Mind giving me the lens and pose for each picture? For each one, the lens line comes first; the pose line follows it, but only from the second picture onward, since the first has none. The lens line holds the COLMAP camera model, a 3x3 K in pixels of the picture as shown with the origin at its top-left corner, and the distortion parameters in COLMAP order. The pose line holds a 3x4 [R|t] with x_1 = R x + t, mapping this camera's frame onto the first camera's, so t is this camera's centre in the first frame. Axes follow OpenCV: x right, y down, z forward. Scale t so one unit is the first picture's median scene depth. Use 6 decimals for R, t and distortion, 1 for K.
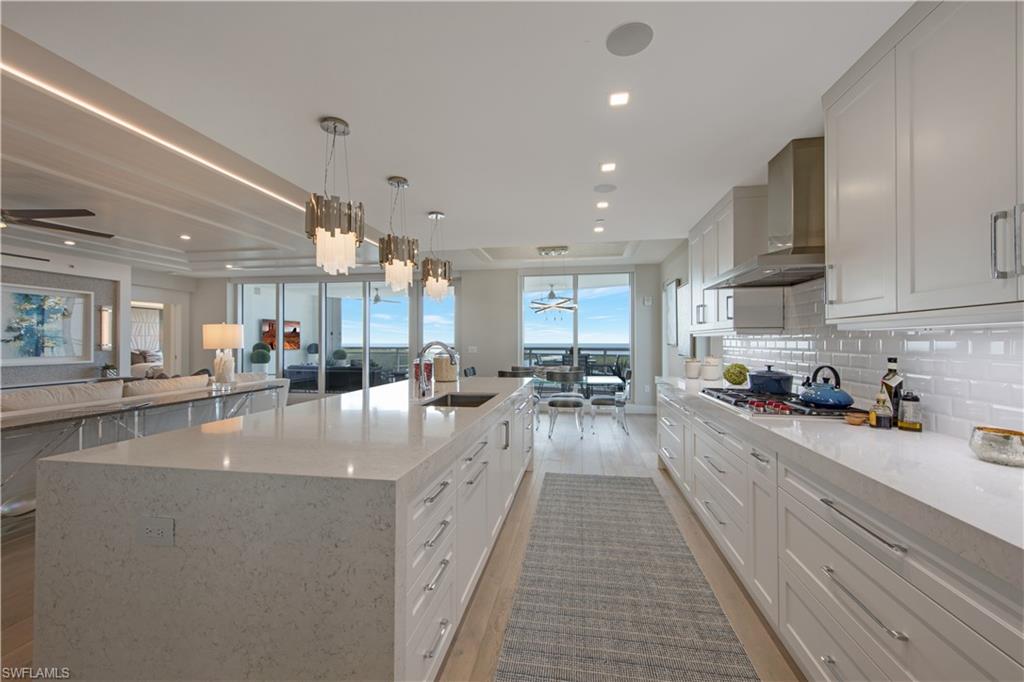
lens RADIAL K [[413.0, 0, 513.0], [0, 413.0, 338.4], [0, 0, 1]] dist [0.018631, -0.002810]
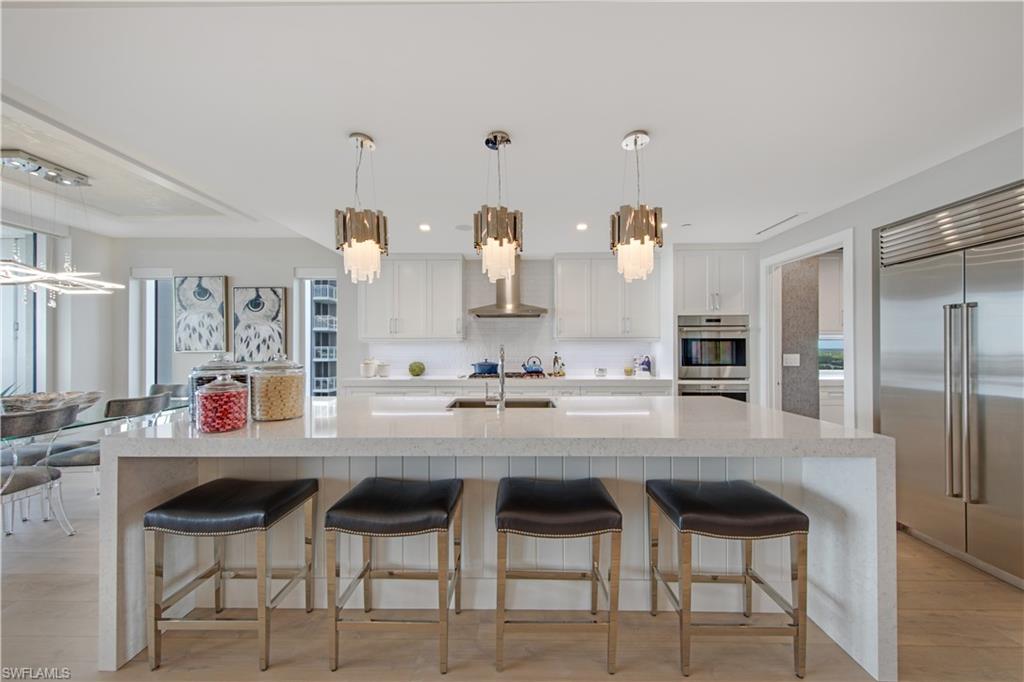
lens RADIAL K [[358.9, 0, 510.1], [0, 358.9, 347.8], [0, 0, 1]] dist [0.004766, -0.000116]
pose [[-0.152198, 0.004858, 0.988338, -0.431520], [-0.005036, 0.999971, -0.005691, 0.009130], [-0.988337, -0.005844, -0.152169, 0.484391]]
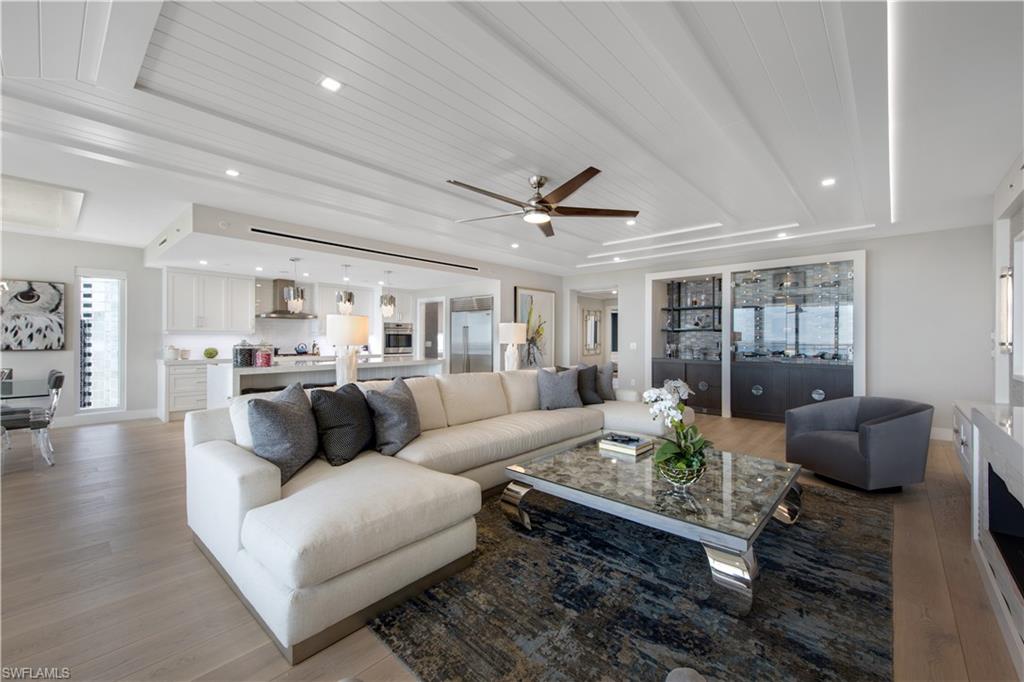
lens RADIAL K [[413.0, 0, 508.5], [0, 413.0, 342.2], [0, 0, 1]] dist [0.018631, -0.002810]
pose [[-0.843476, -0.004344, 0.537149, -1.006128], [-0.004856, 0.999988, 0.000461, 0.013999], [-0.537144, -0.002220, -0.843487, 1.086639]]
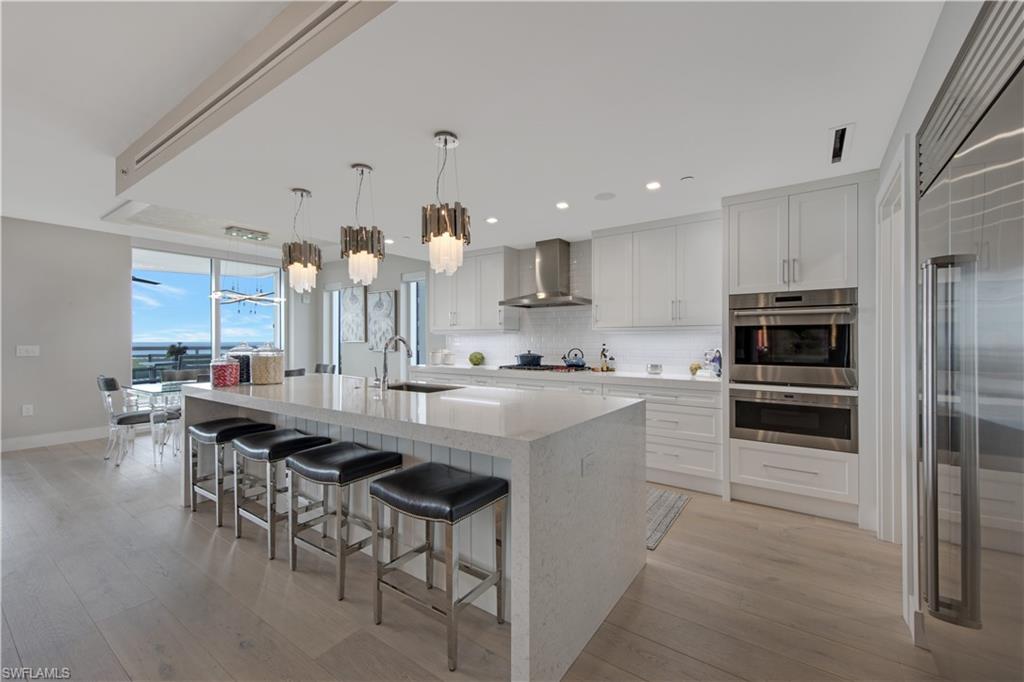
lens RADIAL K [[413.0, 0, 504.4], [0, 413.0, 336.6], [0, 0, 1]] dist [0.018631, -0.002810]
pose [[0.431678, 0.007300, 0.901998, -0.457694], [-0.005833, 0.999969, -0.005302, 0.005660], [-0.902009, -0.002973, 0.431707, 0.132940]]
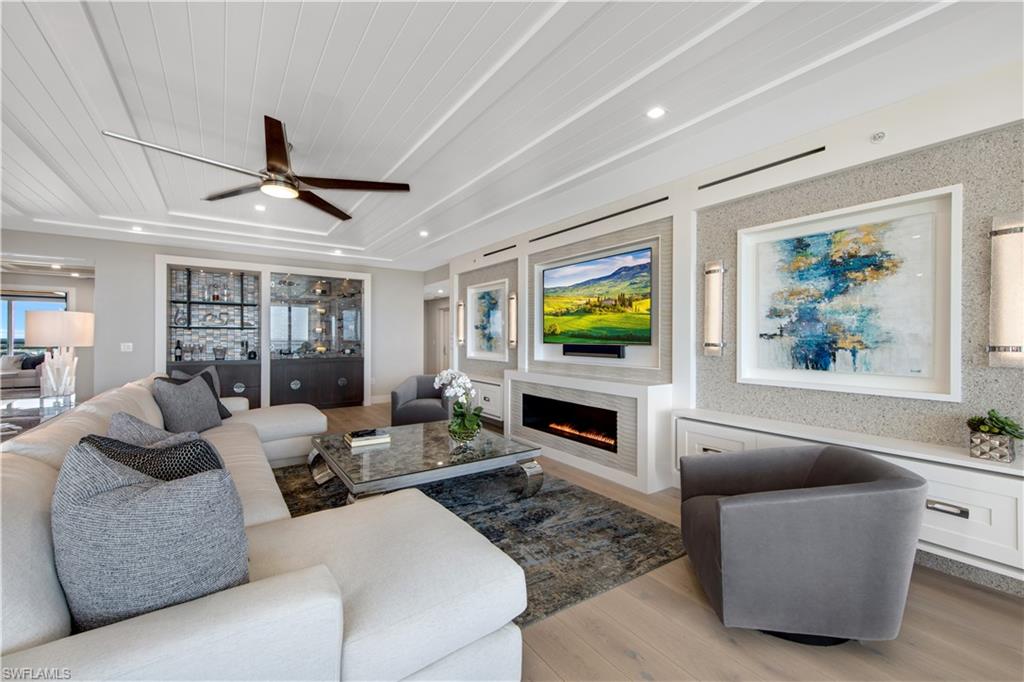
lens RADIAL K [[413.0, 0, 514.9], [0, 413.0, 337.4], [0, 0, 1]] dist [0.018631, -0.002810]
pose [[-0.713562, -0.001030, -0.700591, -0.589965], [0.002744, 0.999987, -0.004264, 0.009478], [0.700587, -0.004965, -0.713550, 1.109757]]
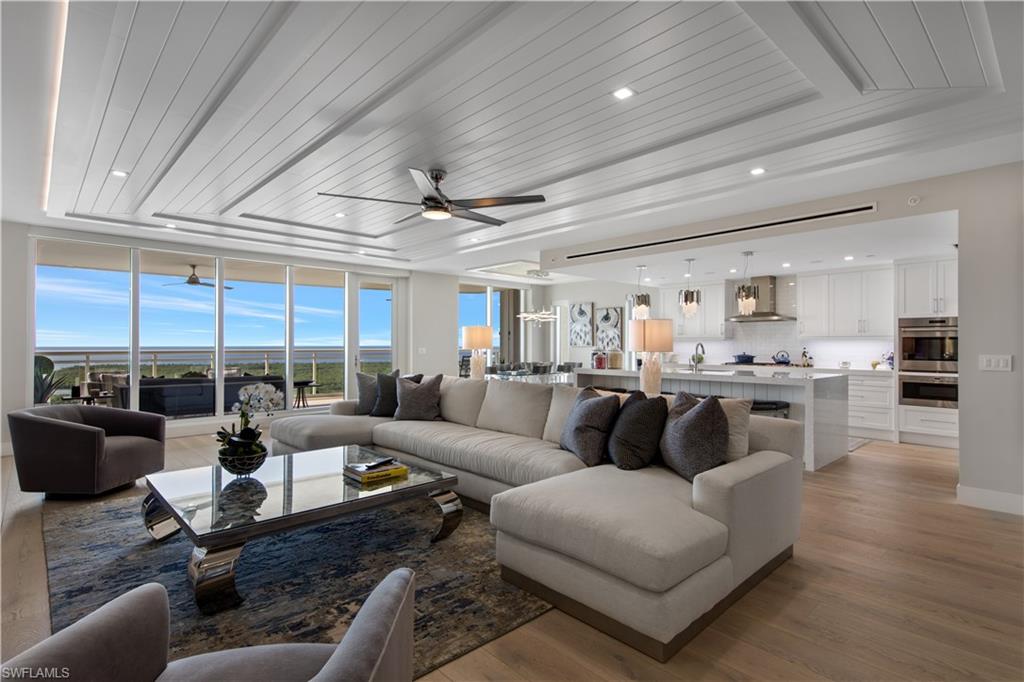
lens RADIAL K [[495.8, 0, 512.5], [0, 495.8, 339.4], [0, 0, 1]] dist [0.016117, -0.000612]
pose [[0.599192, 0.012020, 0.800515, -1.186012], [-0.010206, 0.999921, -0.007375, 0.008532], [-0.800540, -0.003751, 0.599267, 0.122162]]
